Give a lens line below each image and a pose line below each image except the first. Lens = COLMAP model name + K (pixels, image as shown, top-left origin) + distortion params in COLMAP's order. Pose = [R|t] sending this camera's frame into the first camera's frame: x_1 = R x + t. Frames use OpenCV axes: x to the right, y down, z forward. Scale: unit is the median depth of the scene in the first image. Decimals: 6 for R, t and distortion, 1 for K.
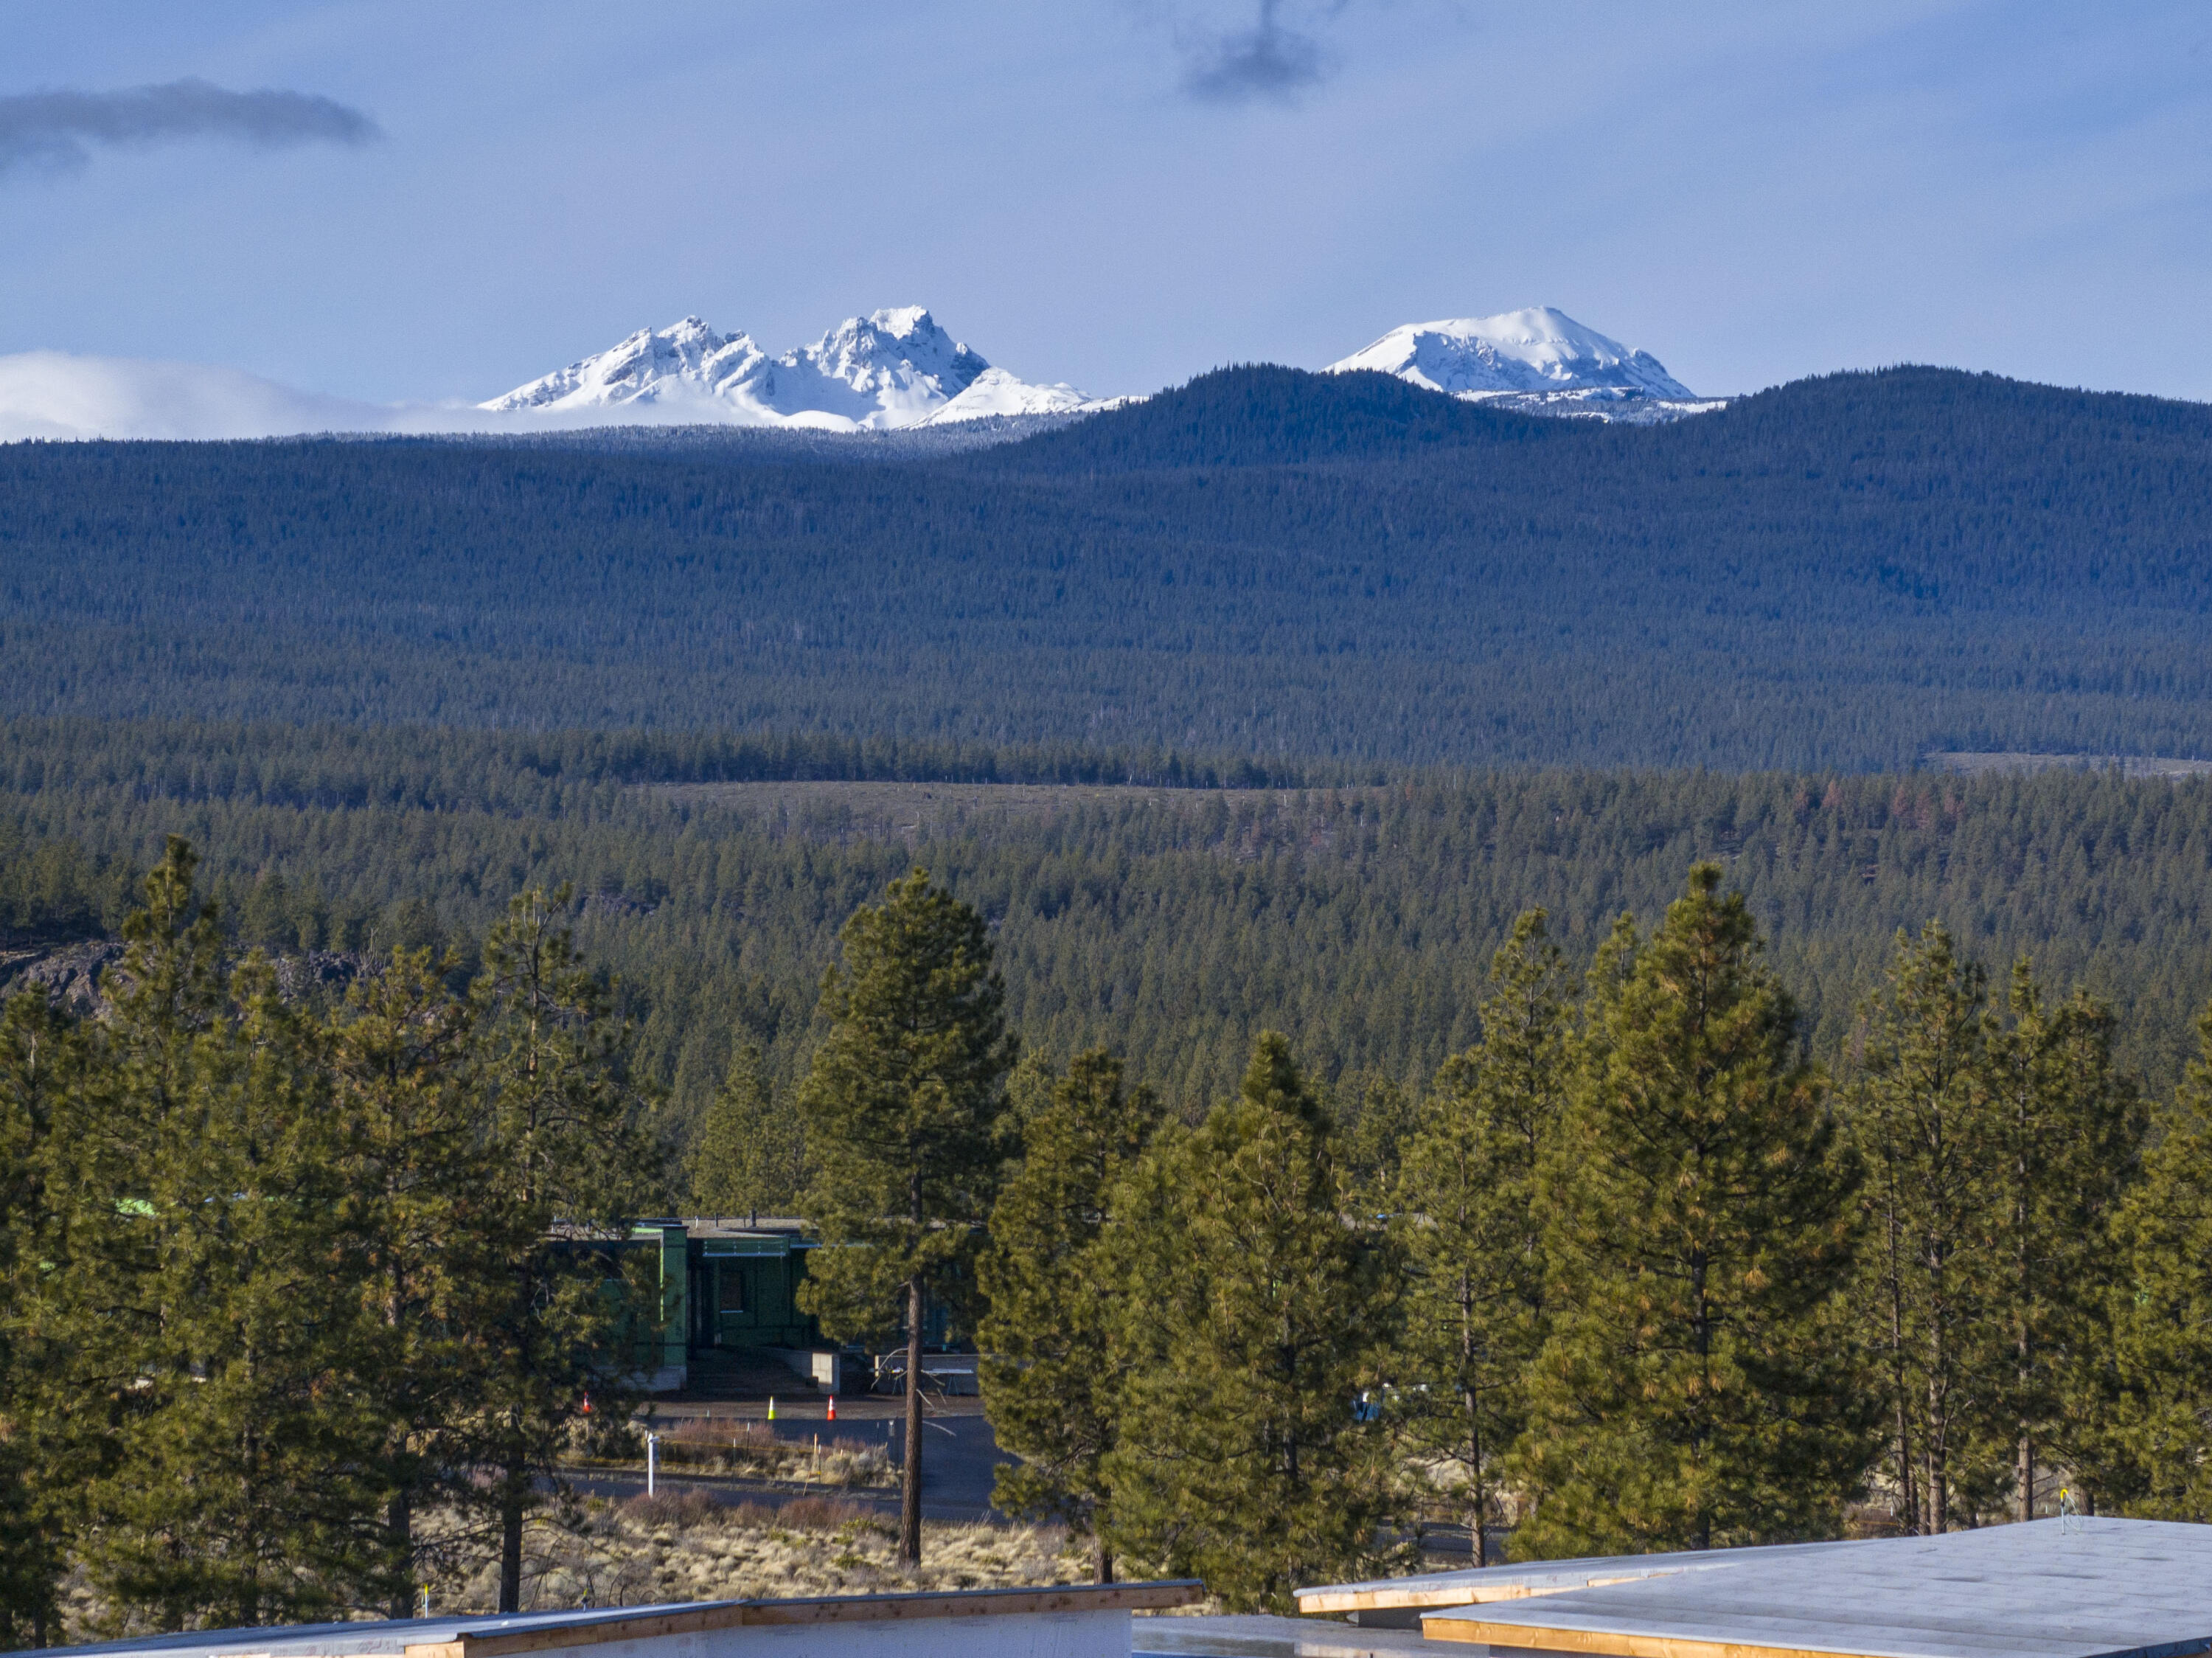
lens RADIAL K [[9581.7, 0, 1106.0], [0, 9581.7, 829.0], [0, 0, 1]] dist [0.055187, 12.676178]
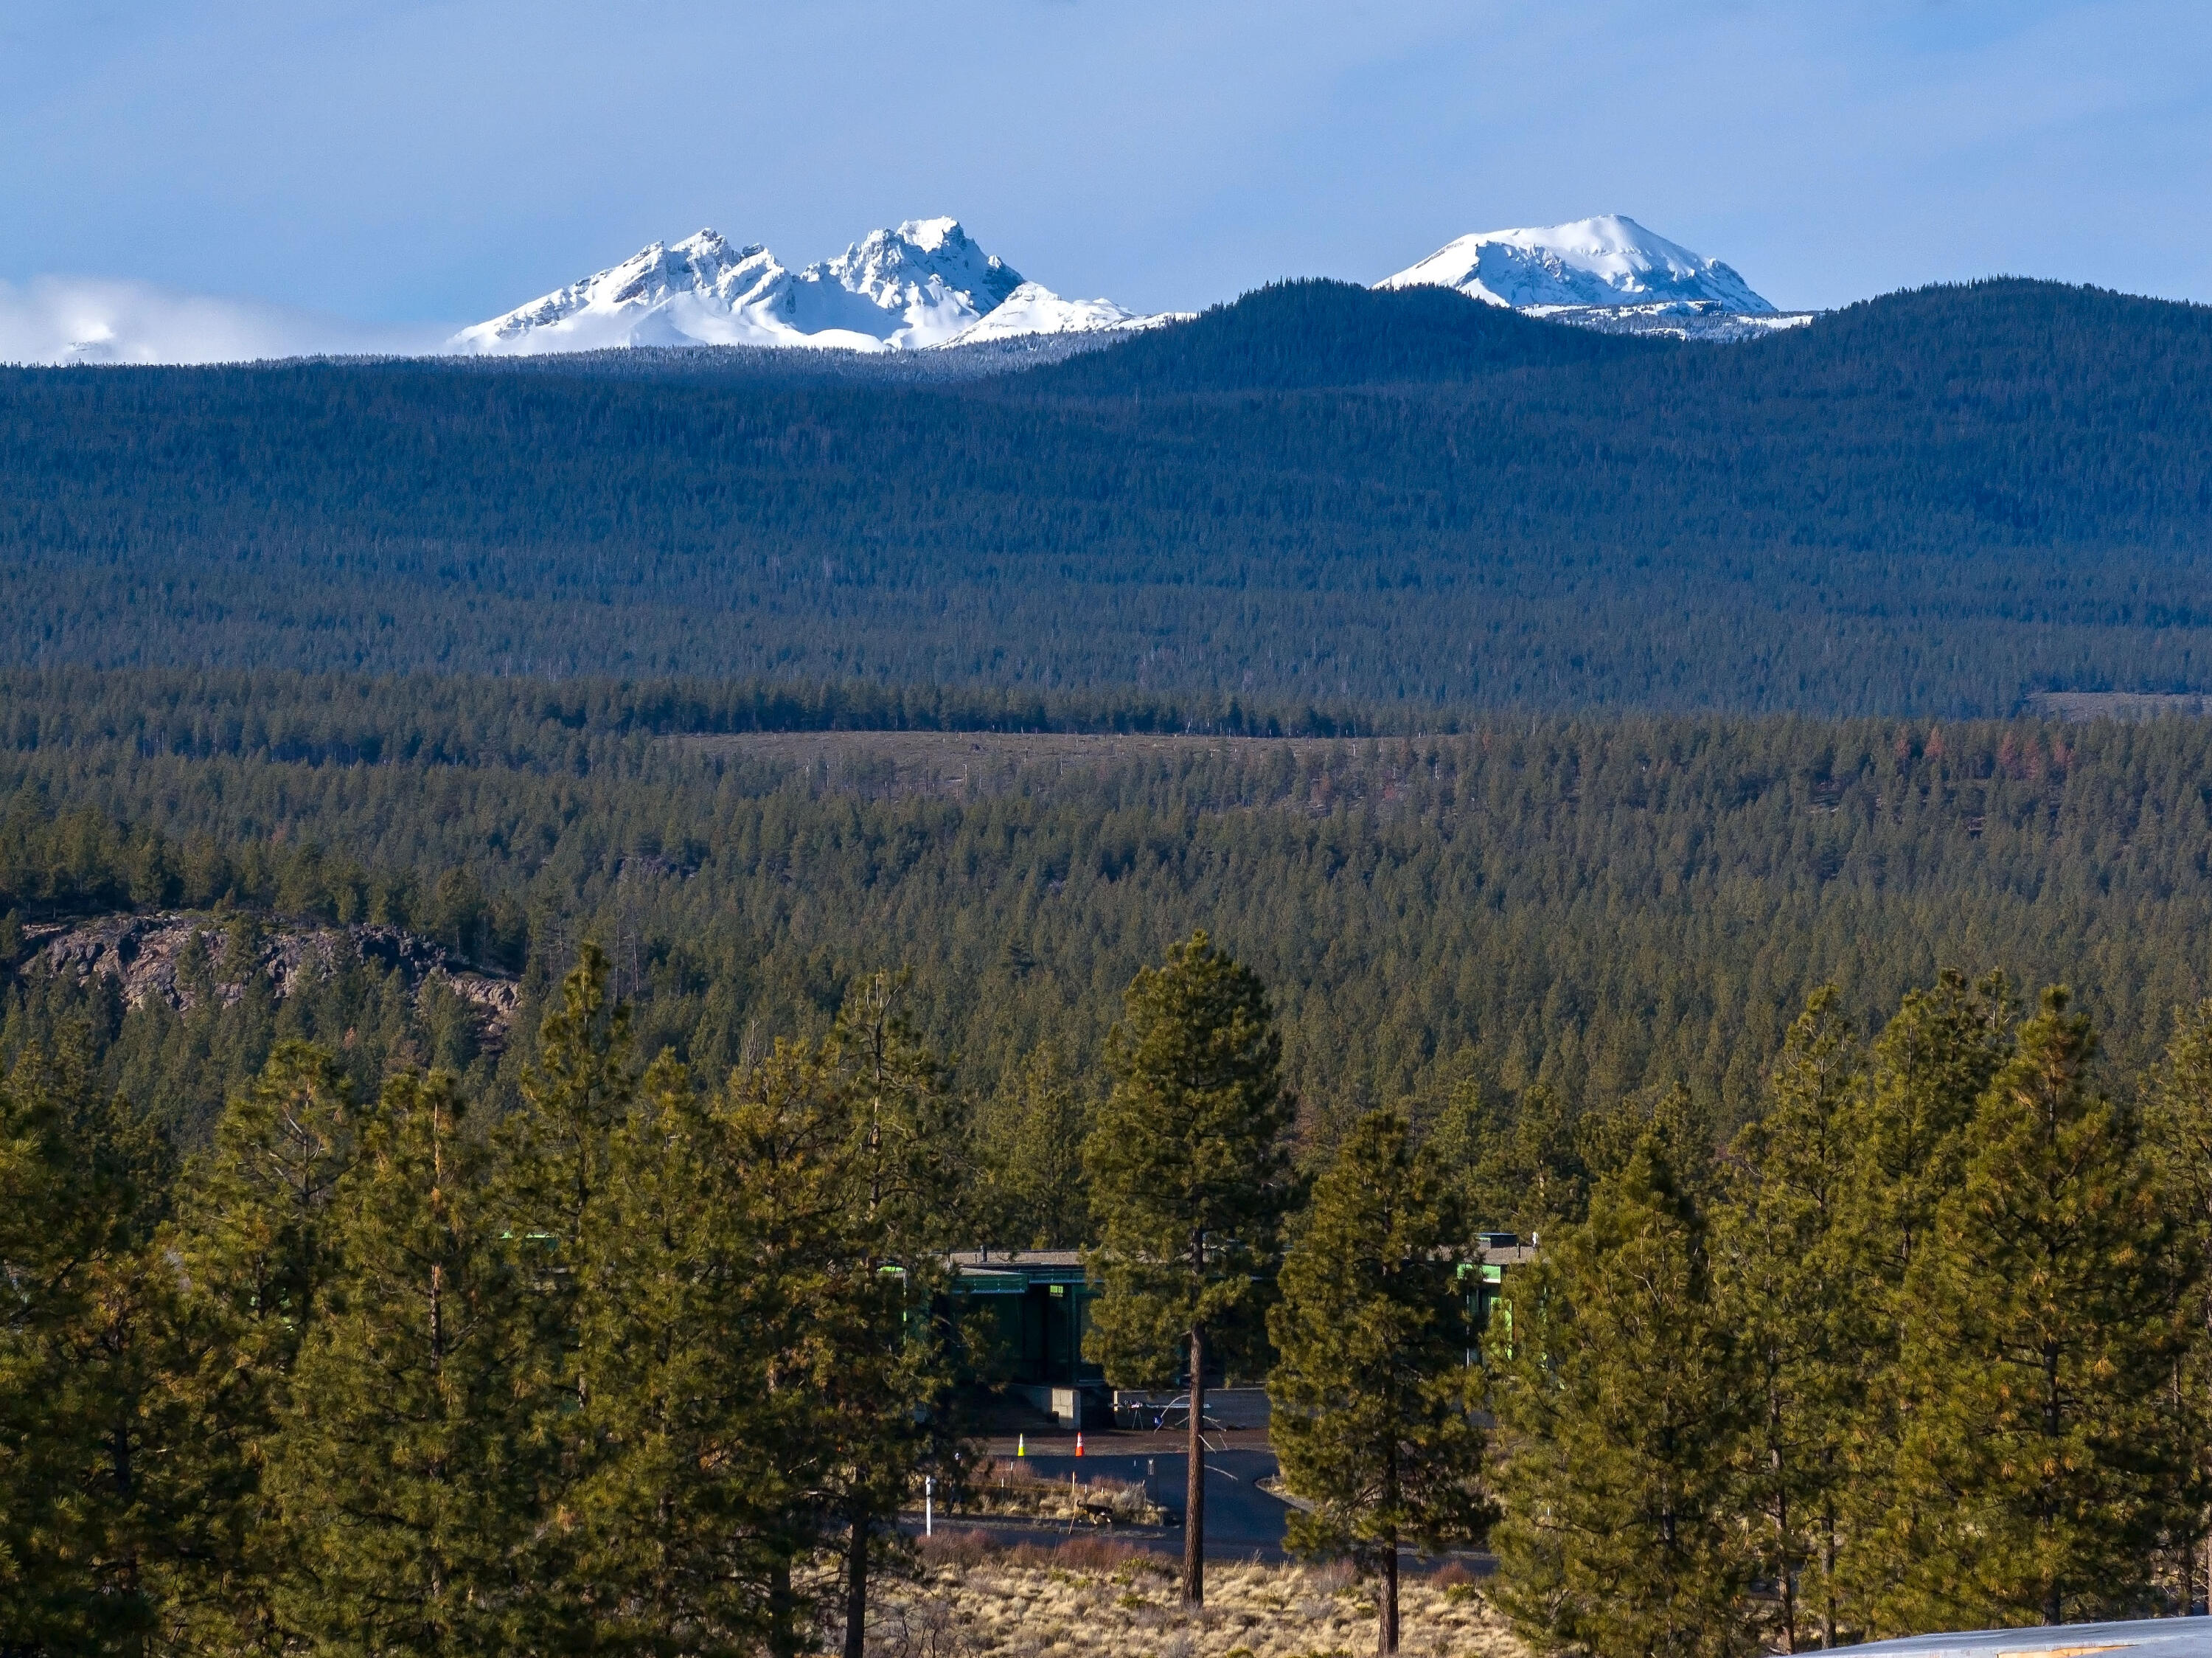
lens RADIAL K [[10850.9, 0, 1106.0], [0, 10850.9, 829.0], [0, 0, 1]] dist [0.459872, -8.766518]
pose [[0.999934, -0.004233, 0.010708, -0.038013], [0.004095, 0.999910, 0.012811, -0.019854], [-0.010761, -0.012766, 0.999861, -0.154815]]
